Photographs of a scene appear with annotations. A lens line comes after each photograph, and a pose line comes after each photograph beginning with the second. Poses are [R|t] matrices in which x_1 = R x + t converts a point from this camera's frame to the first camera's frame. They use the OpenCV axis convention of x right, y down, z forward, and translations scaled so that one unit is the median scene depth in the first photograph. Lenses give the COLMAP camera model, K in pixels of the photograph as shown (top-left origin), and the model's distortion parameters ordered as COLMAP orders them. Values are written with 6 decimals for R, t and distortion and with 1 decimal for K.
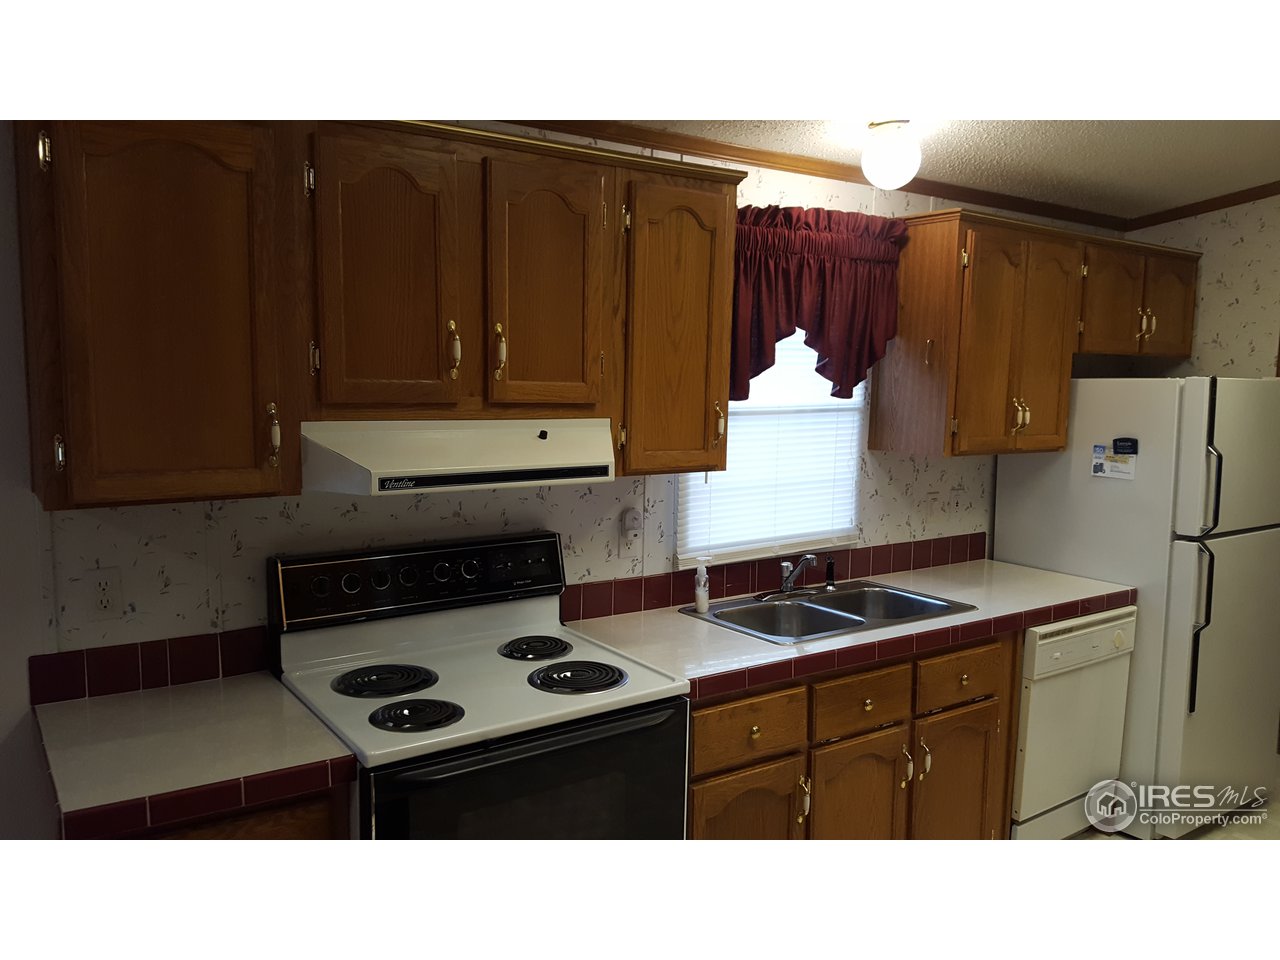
lens RADIAL K [[974.6, 0, 640.0], [0, 974.6, 480.0], [0, 0, 1]] dist [0.192960, -0.481499]
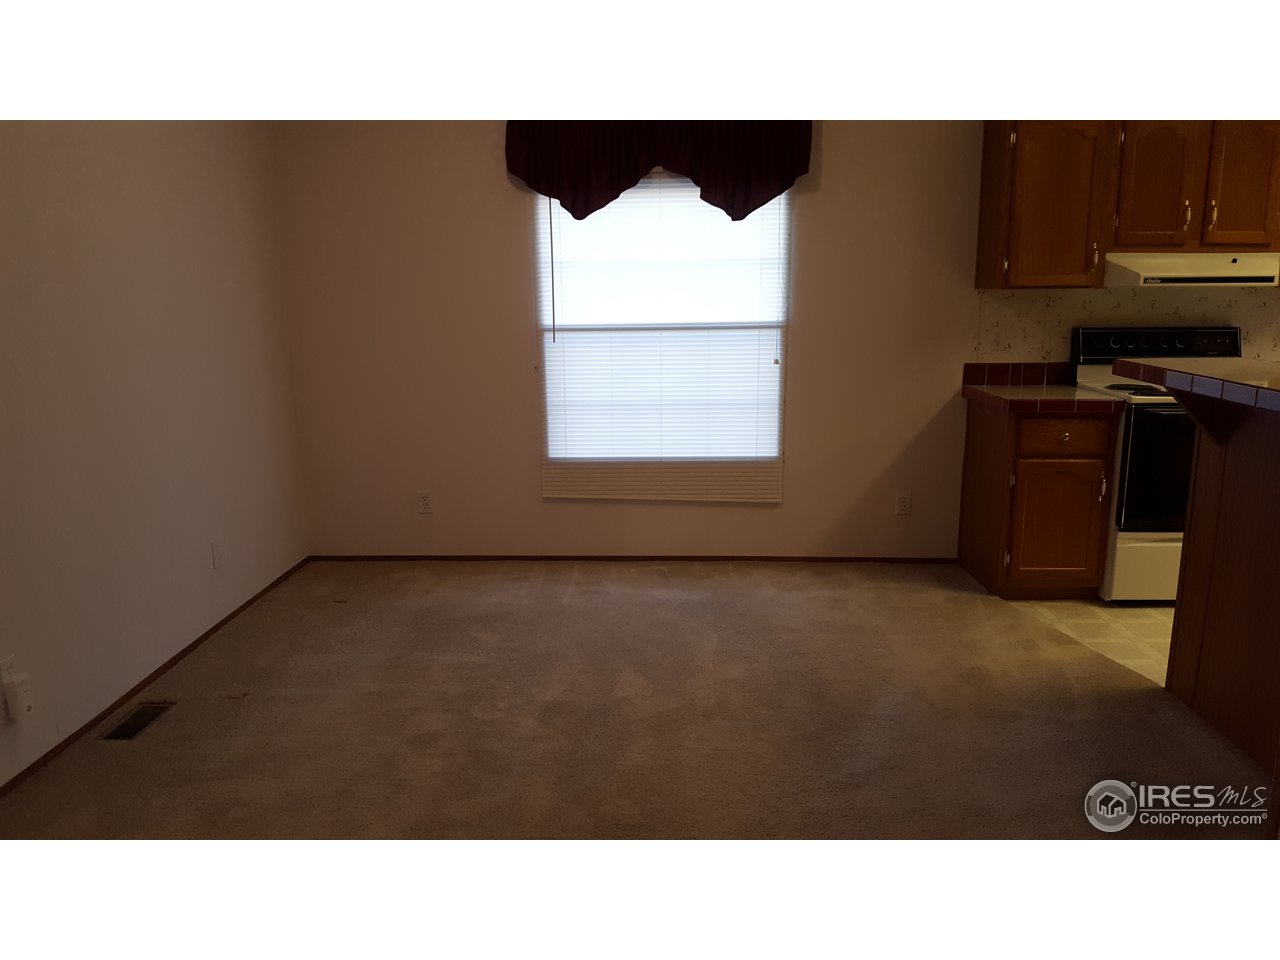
lens RADIAL K [[1021.7, 0, 640.0], [0, 1021.7, 480.0], [0, 0, 1]] dist [-0.003824, 0.001697]
pose [[0.810775, 0.090191, -0.578369, 0.144485], [-0.046038, 0.994823, 0.090596, 0.247520], [0.583545, -0.046826, 0.810729, -1.253779]]
